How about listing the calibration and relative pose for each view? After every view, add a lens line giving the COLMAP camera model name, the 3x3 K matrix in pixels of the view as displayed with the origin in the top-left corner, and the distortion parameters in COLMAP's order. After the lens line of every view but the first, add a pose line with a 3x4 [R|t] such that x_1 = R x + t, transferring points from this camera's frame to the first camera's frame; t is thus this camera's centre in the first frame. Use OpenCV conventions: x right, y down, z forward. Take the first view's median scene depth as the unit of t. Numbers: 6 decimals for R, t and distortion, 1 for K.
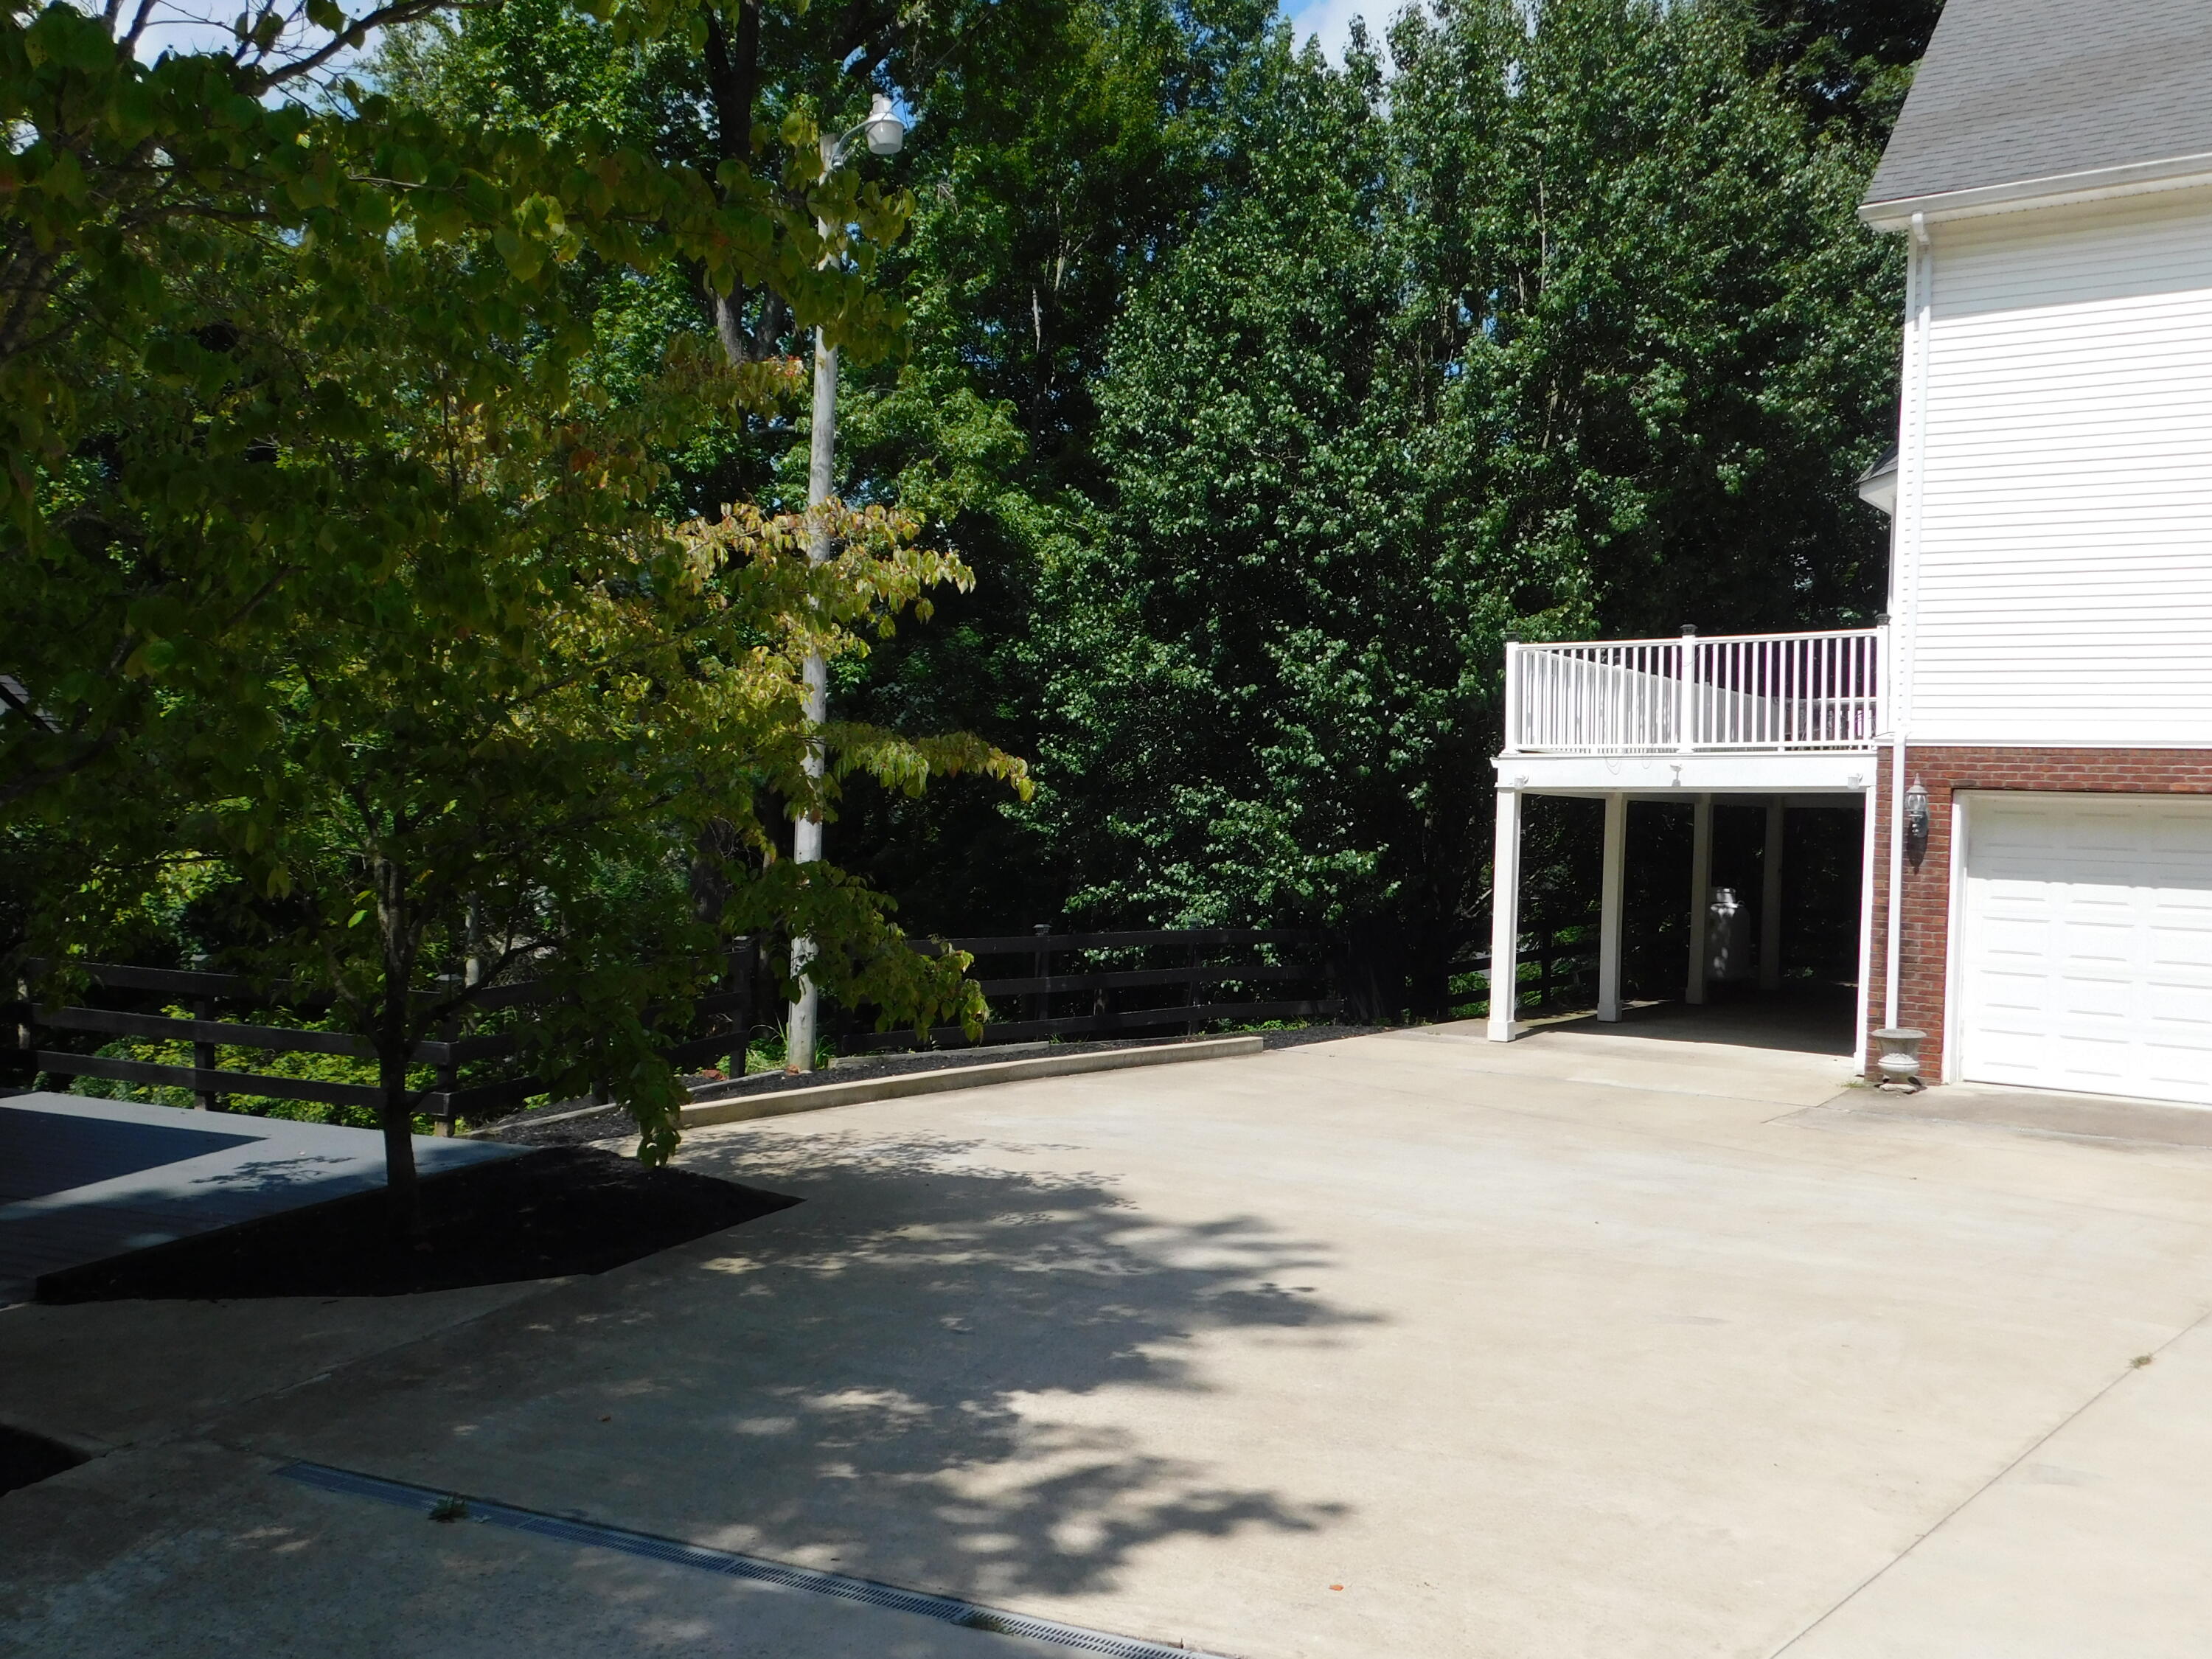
lens RADIAL K [[1938.0, 0, 1111.6], [0, 1938.0, 793.9], [0, 0, 1]] dist [-0.015826, -0.006249]
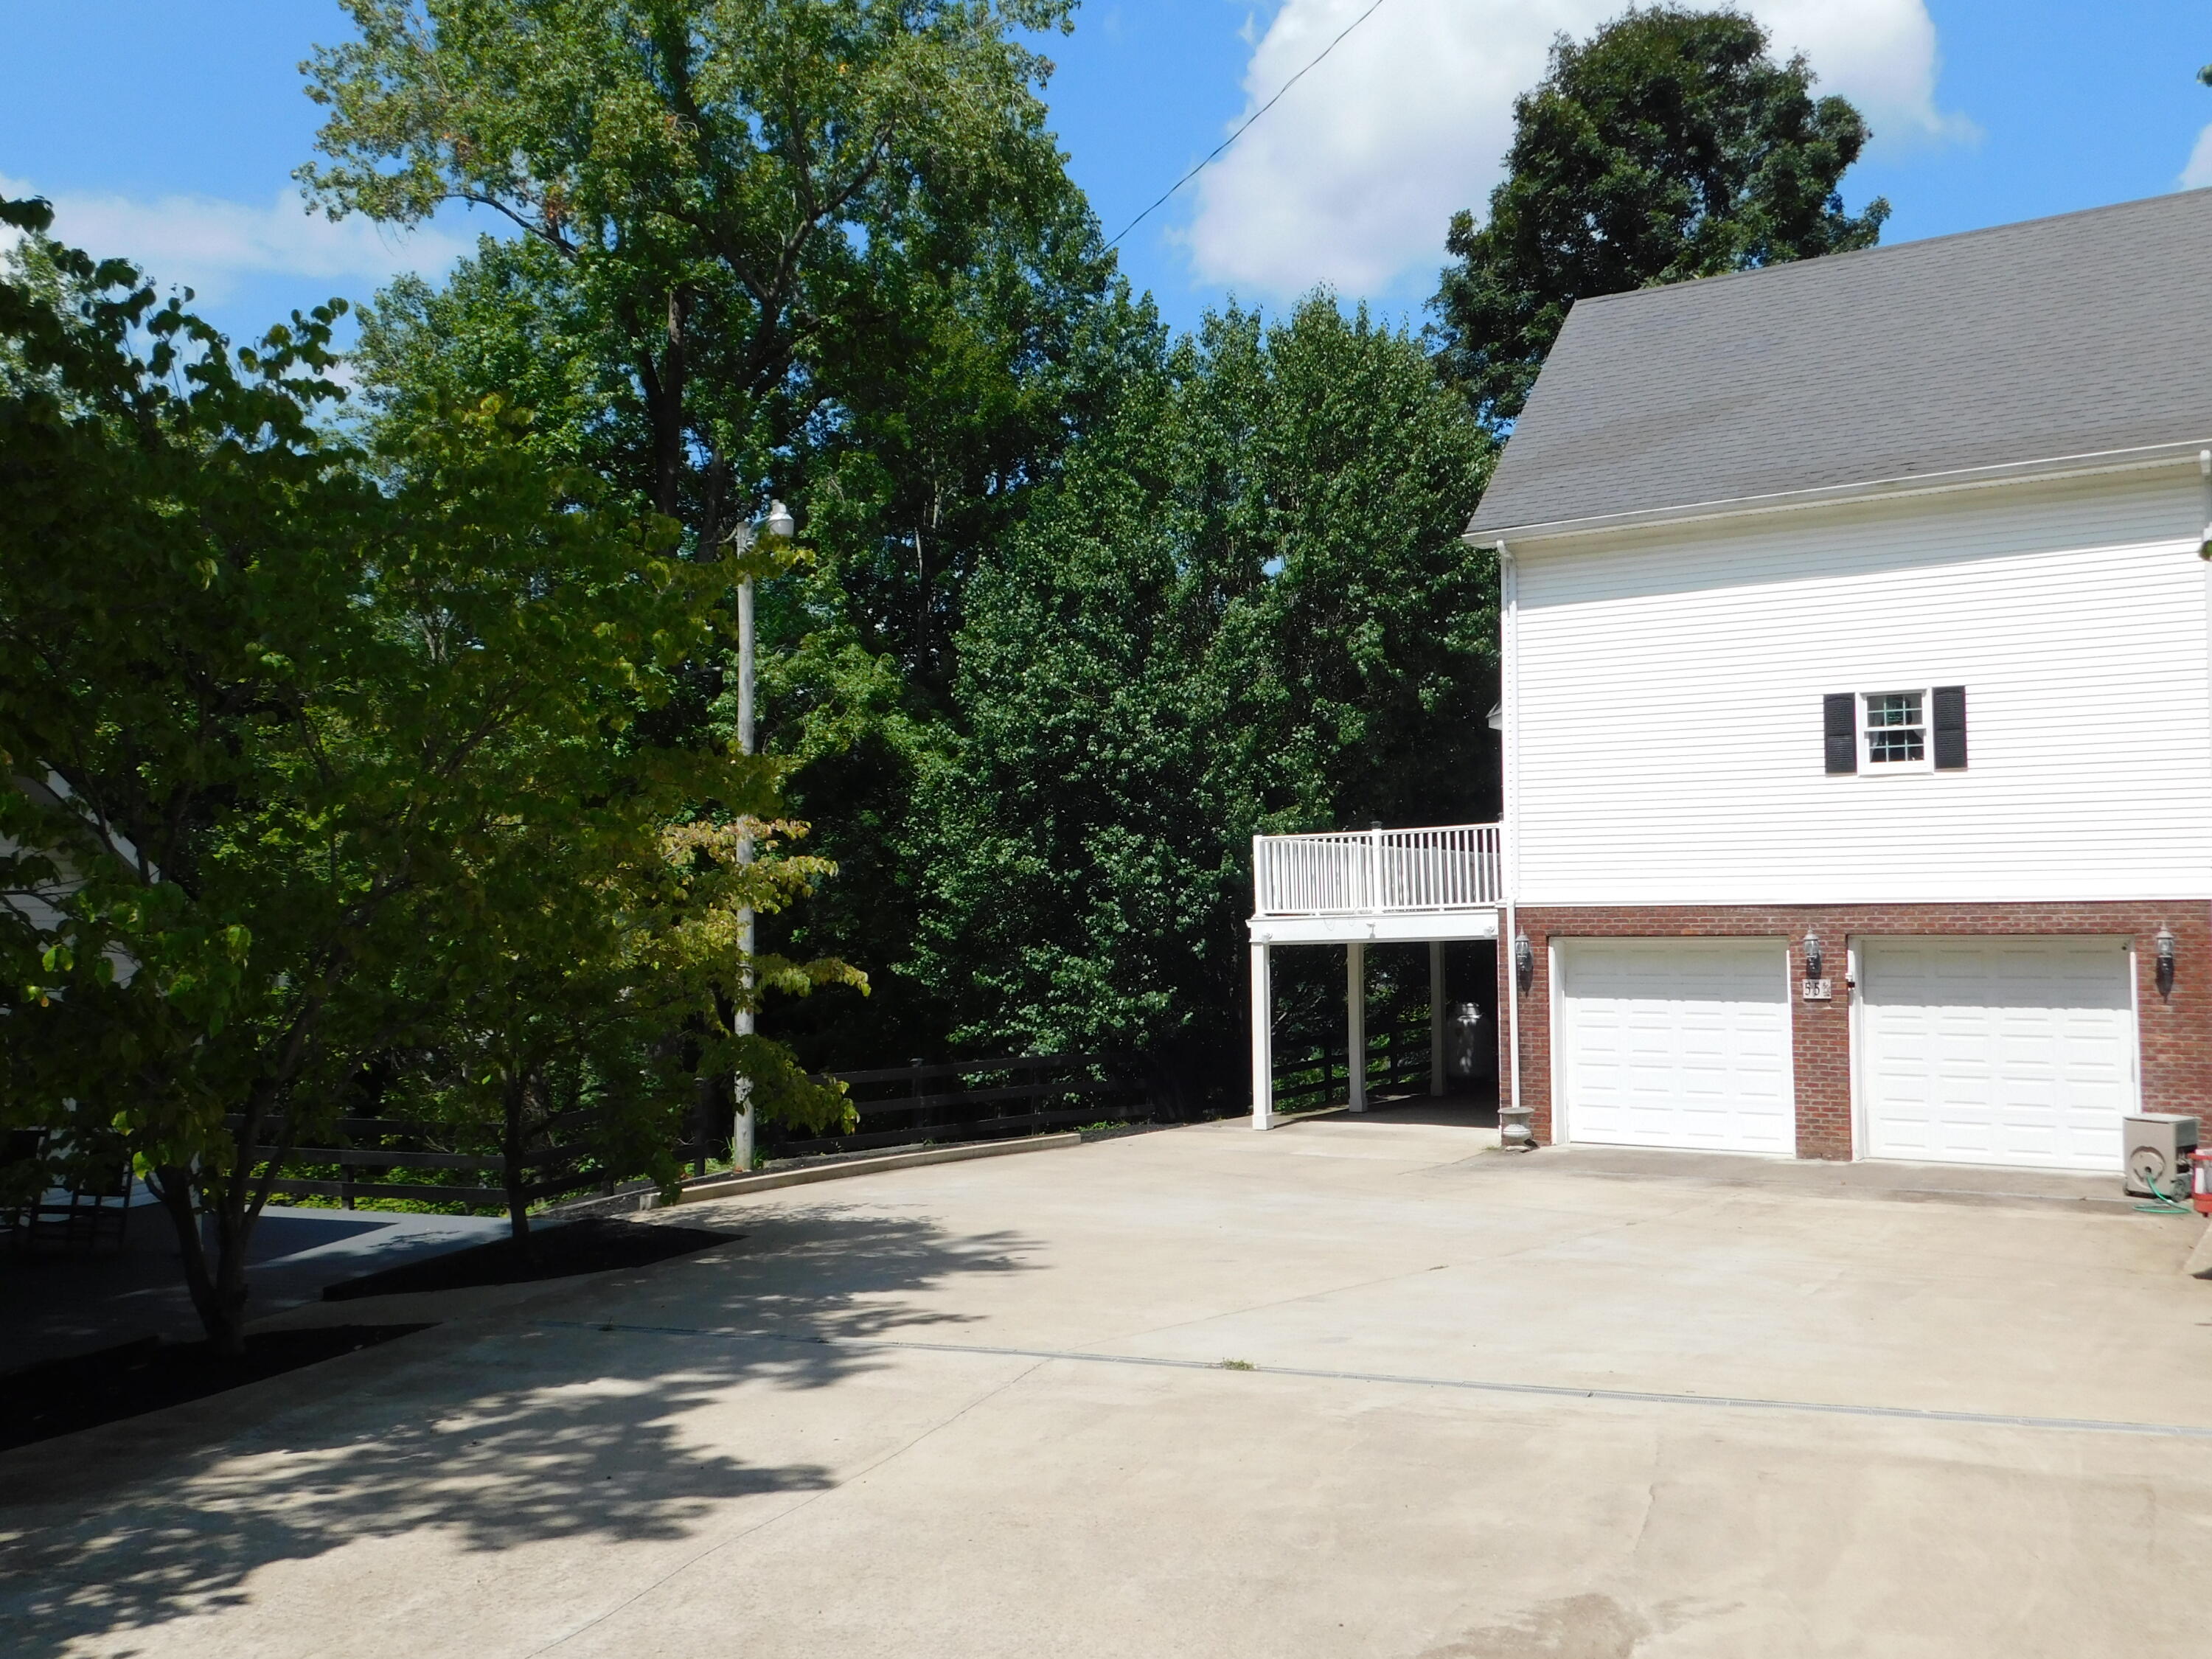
lens RADIAL K [[1933.7, 0, 1106.0], [0, 1933.7, 829.5], [0, 0, 1]] dist [0.011164, -0.001097]
pose [[0.998621, -0.040745, 0.033111, 0.051836], [0.042138, 0.998206, -0.042540, -0.027221], [-0.031319, 0.043876, 0.998546, -0.335304]]
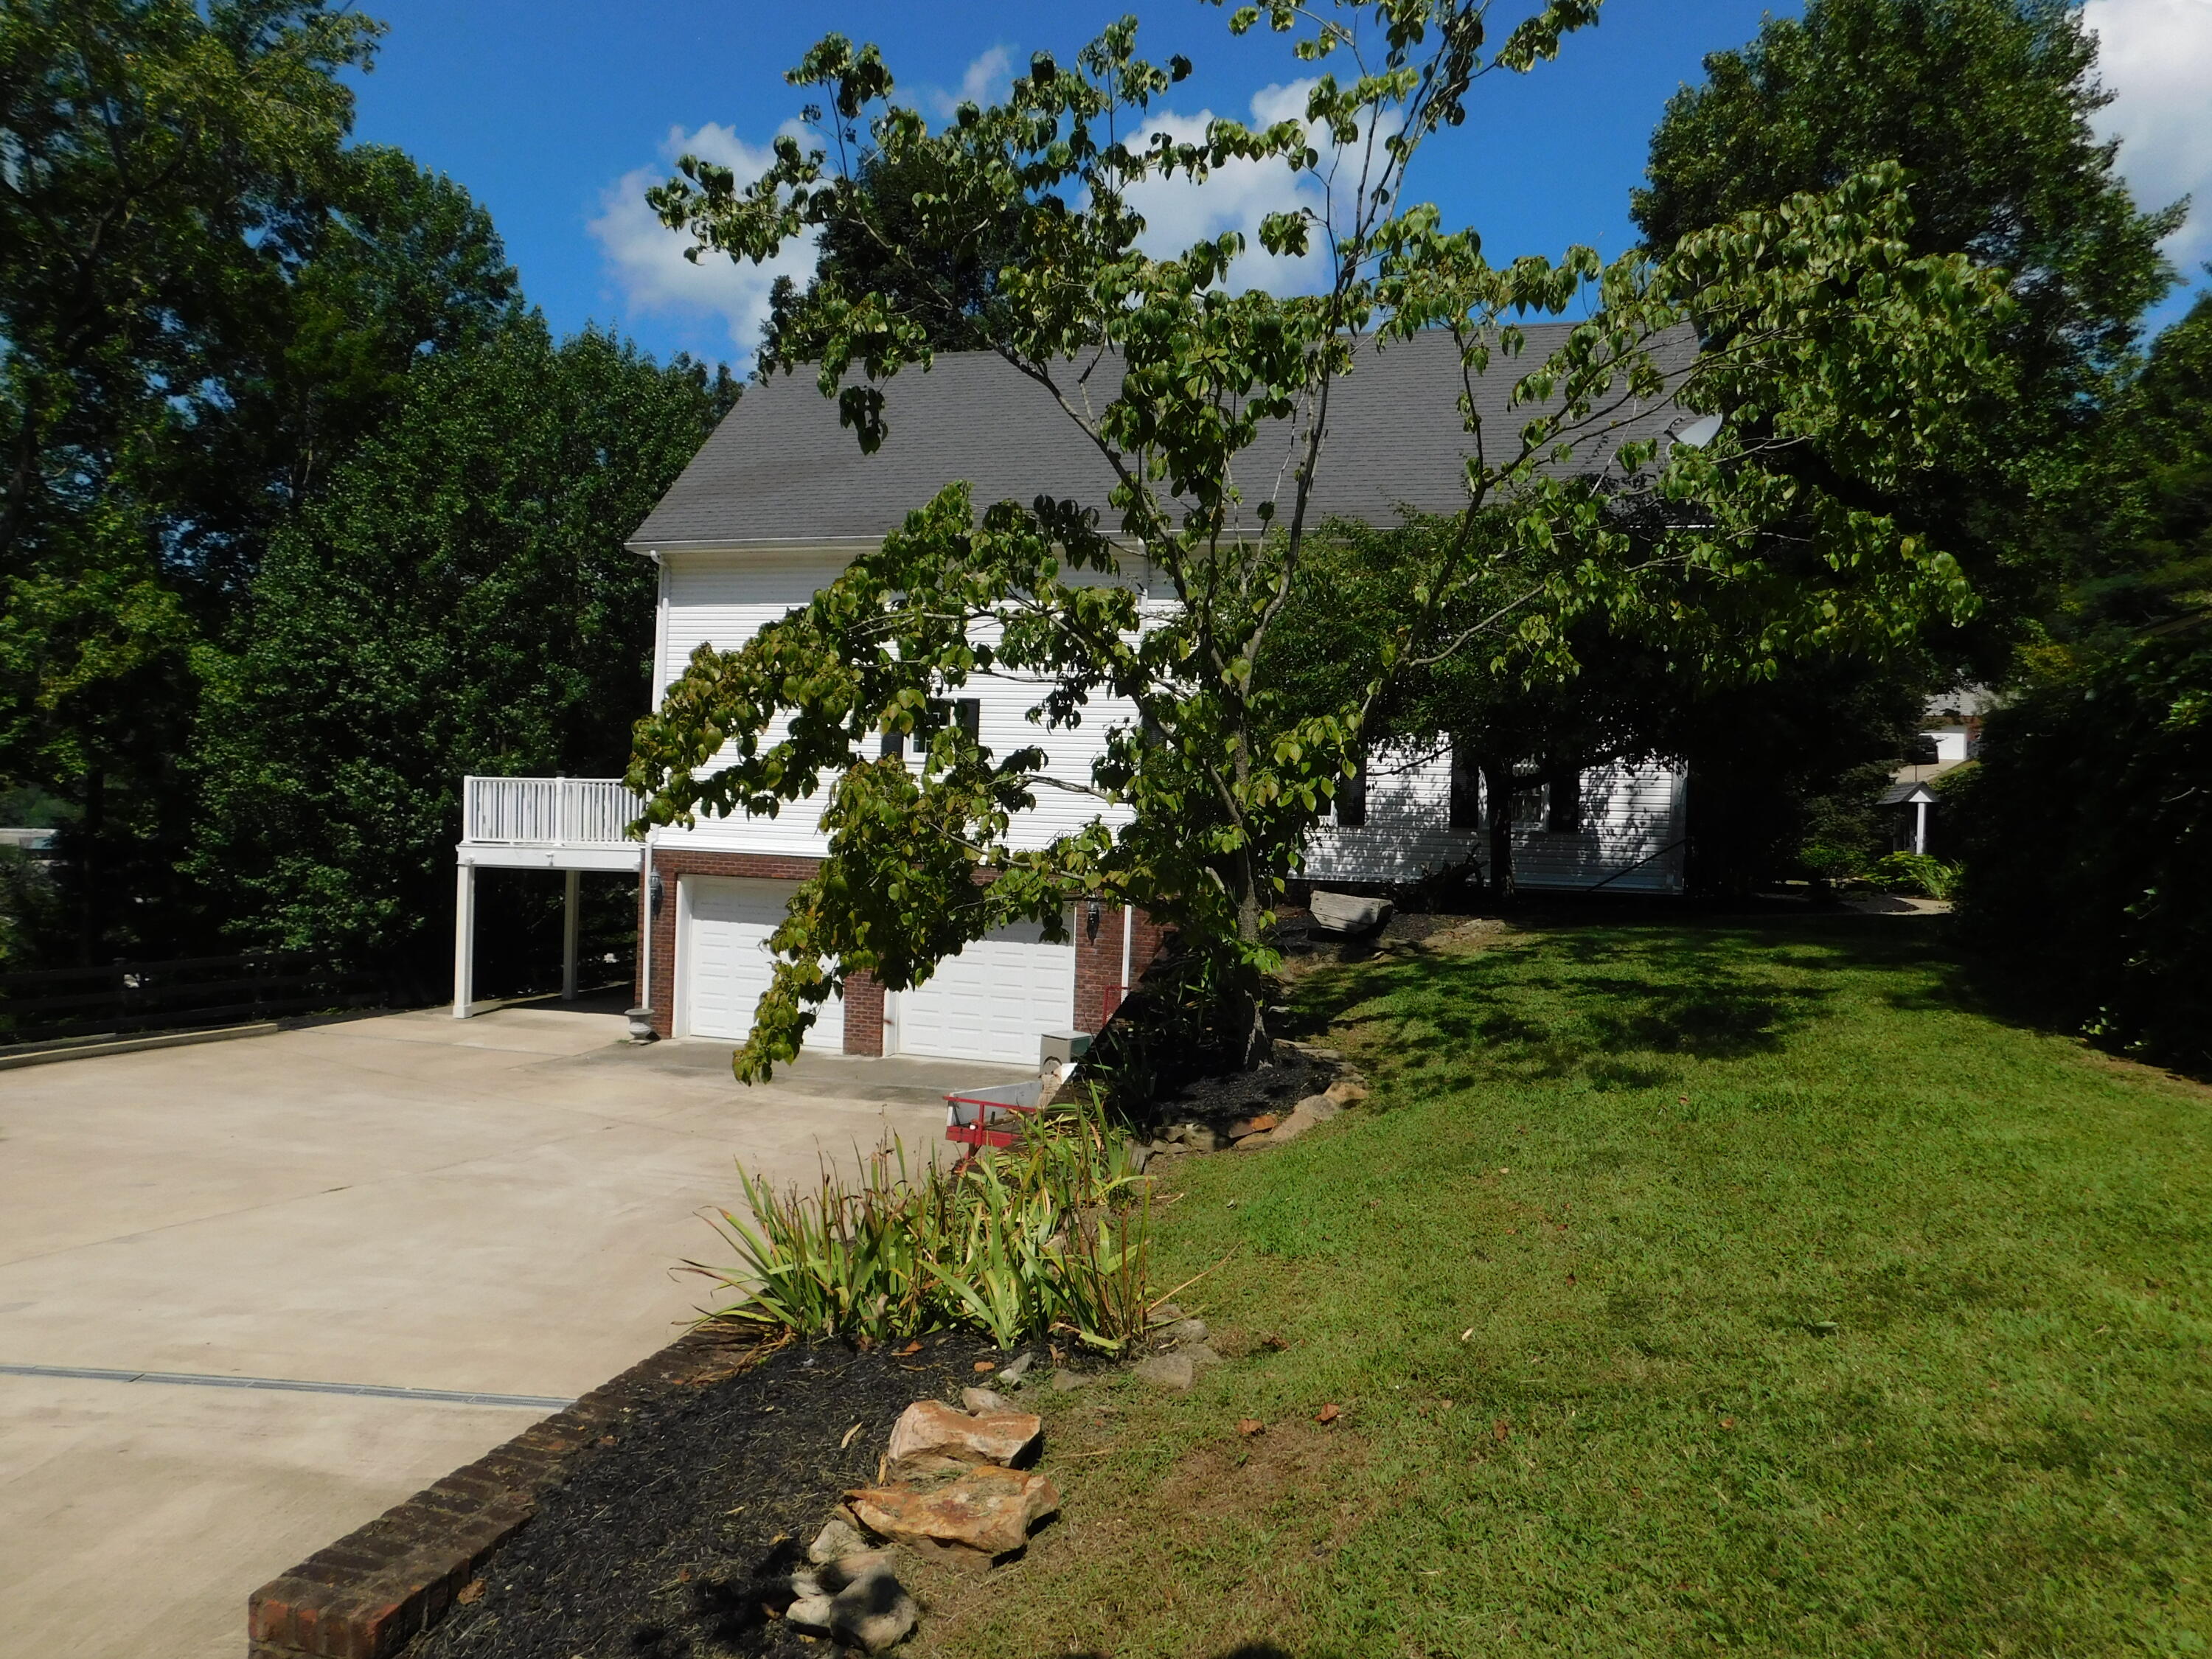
lens RADIAL K [[1454.9, 0, 1106.0], [0, 1454.9, 829.5], [0, 0, 1]] dist [-0.083488, 0.068087]
pose [[0.941047, 0.000437, 0.338275, 0.284128], [-0.009097, 0.999670, 0.024015, -0.062156], [-0.338153, -0.025677, 0.940741, -0.305751]]
